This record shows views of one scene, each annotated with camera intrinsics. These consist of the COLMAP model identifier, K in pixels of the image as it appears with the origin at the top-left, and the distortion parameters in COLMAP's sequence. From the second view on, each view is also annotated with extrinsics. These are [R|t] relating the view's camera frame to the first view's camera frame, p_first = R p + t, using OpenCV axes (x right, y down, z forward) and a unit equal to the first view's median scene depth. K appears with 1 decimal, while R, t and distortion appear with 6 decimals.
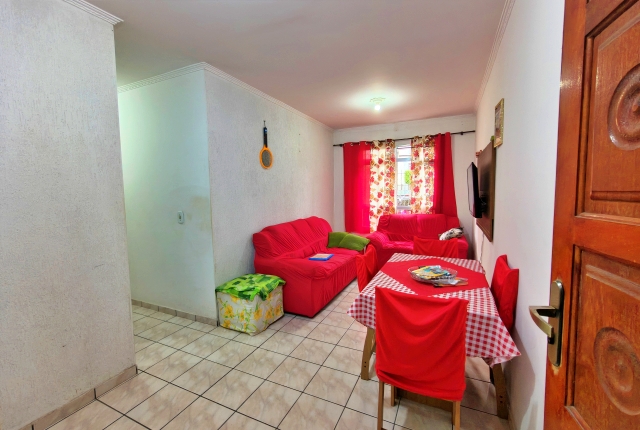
lens RADIAL K [[272.7, 0, 320.6], [0, 272.7, 212.8], [0, 0, 1]] dist [0.000432, -0.000887]
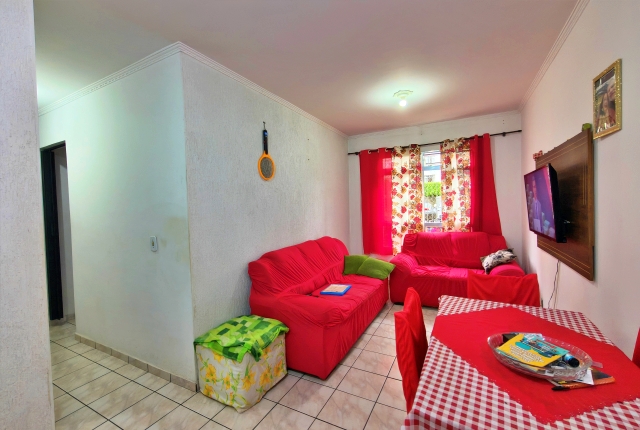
lens RADIAL K [[272.7, 0, 320.6], [0, 272.7, 212.8], [0, 0, 1]] dist [0.000432, -0.000887]
pose [[0.998701, -0.013497, -0.049125, -0.000610], [0.010932, 0.998581, -0.052119, -0.021341], [0.049758, 0.051514, 0.997432, 0.207814]]
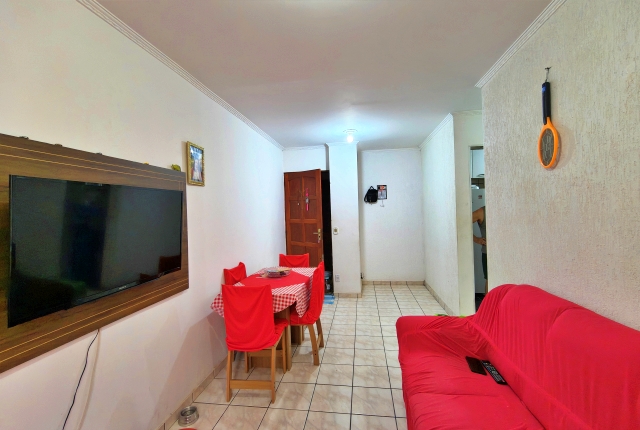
lens RADIAL K [[272.7, 0, 320.6], [0, 272.7, 212.8], [0, 0, 1]] dist [0.000432, -0.000887]
pose [[-0.956913, 0.048623, -0.286274, 0.318240], [0.024610, 0.995914, 0.086891, -0.137551], [0.289329, 0.076102, -0.954200, 1.352698]]
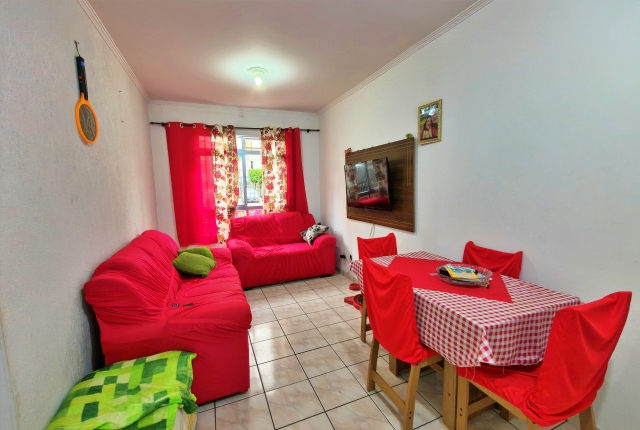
lens RADIAL K [[272.7, 0, 320.6], [0, 272.7, 212.8], [0, 0, 1]] dist [0.000432, -0.000887]
pose [[0.674912, -0.078070, 0.733757, -0.289480], [0.076720, 0.996422, 0.035449, -0.024983], [-0.733899, 0.032369, 0.678487, 0.373056]]
